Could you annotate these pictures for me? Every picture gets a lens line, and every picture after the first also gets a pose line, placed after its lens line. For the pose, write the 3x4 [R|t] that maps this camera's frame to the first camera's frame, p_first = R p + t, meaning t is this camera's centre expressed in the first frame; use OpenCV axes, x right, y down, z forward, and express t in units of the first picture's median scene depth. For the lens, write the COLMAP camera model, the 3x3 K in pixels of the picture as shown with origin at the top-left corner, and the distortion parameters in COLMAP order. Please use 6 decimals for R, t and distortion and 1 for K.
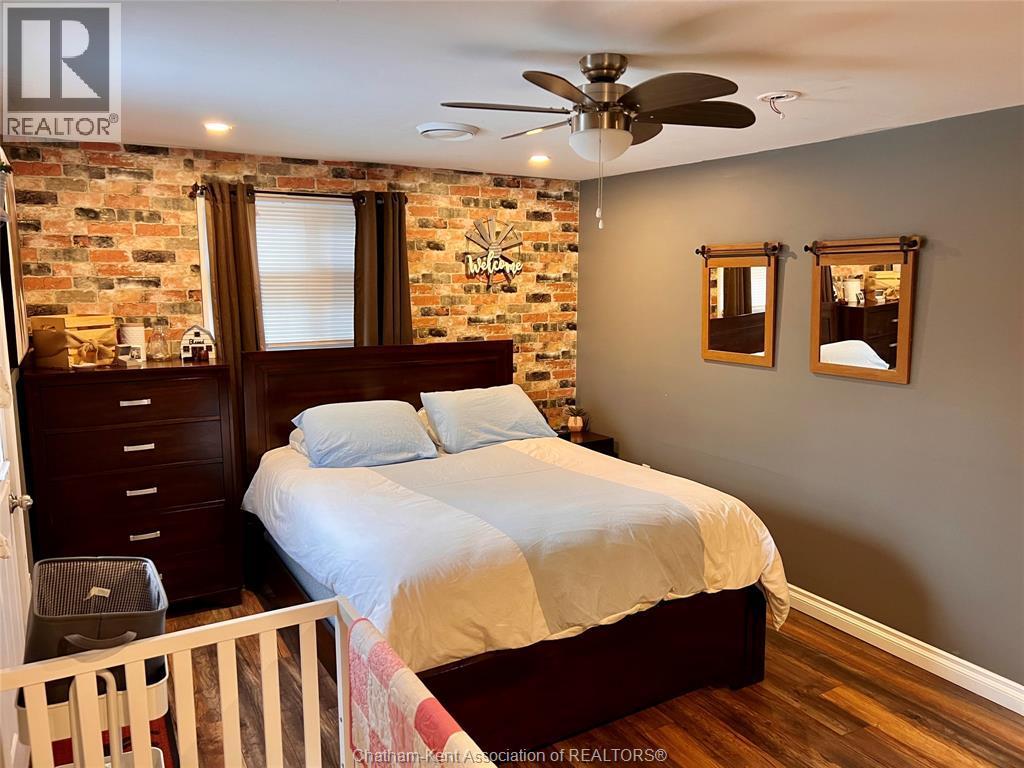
lens RADIAL K [[773.3, 0, 527.0], [0, 773.3, 387.2], [0, 0, 1]] dist [0.056317, -0.070143]
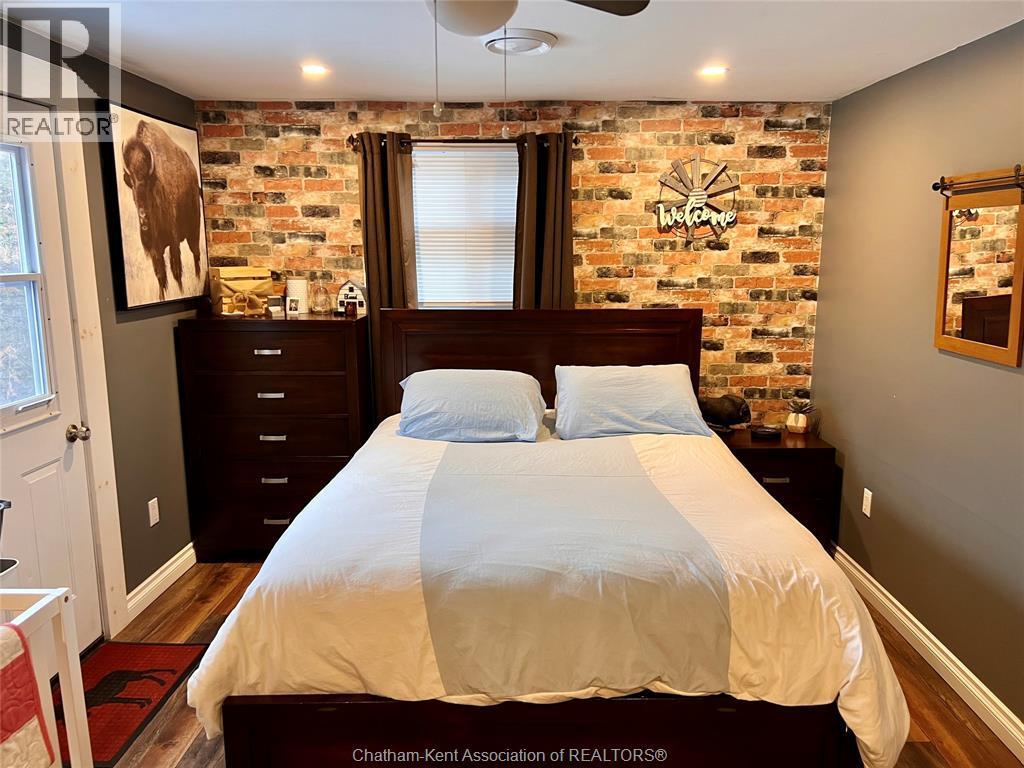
lens RADIAL K [[773.3, 0, 527.0], [0, 773.3, 387.2], [0, 0, 1]] dist [0.056317, -0.070143]
pose [[0.856586, 0.093406, -0.507480, 0.291076], [-0.072501, 0.995510, 0.060855, -0.019444], [0.510886, -0.015335, 0.859512, 0.254280]]
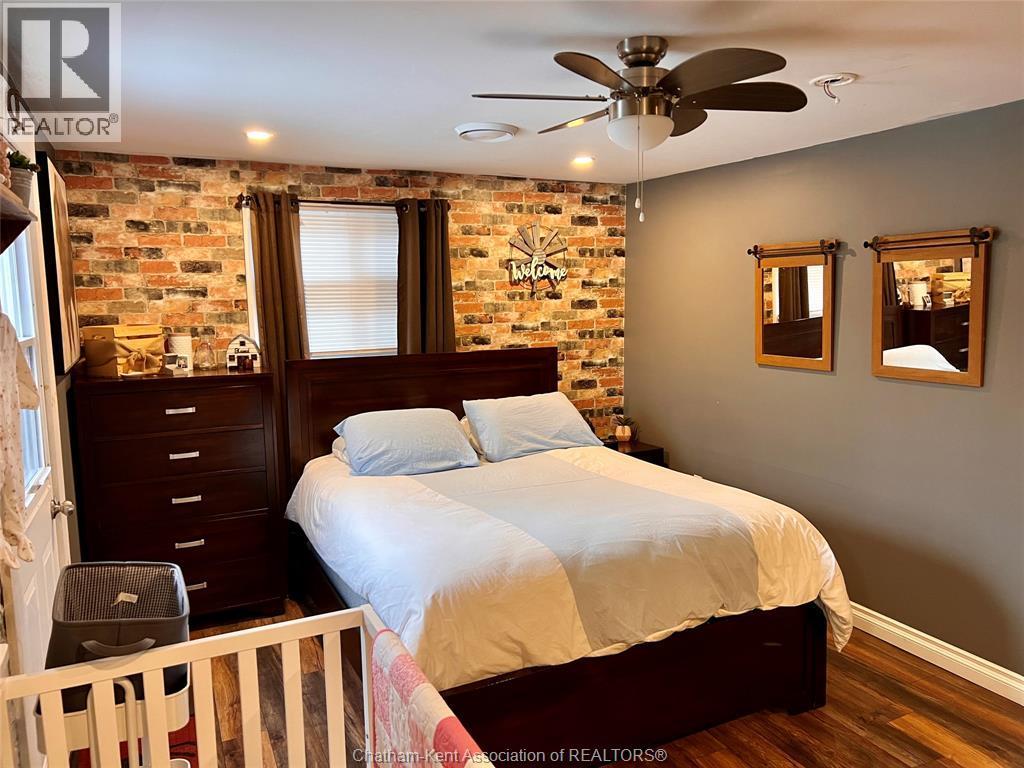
lens RADIAL K [[773.6, 0, 519.3], [0, 773.6, 385.3], [0, 0, 1]] dist [0.053390, -0.064540]
pose [[0.996924, -0.006237, -0.078127, 0.011480], [0.004619, 0.999771, -0.020874, 0.008958], [0.078240, 0.020449, 0.996725, 0.027039]]
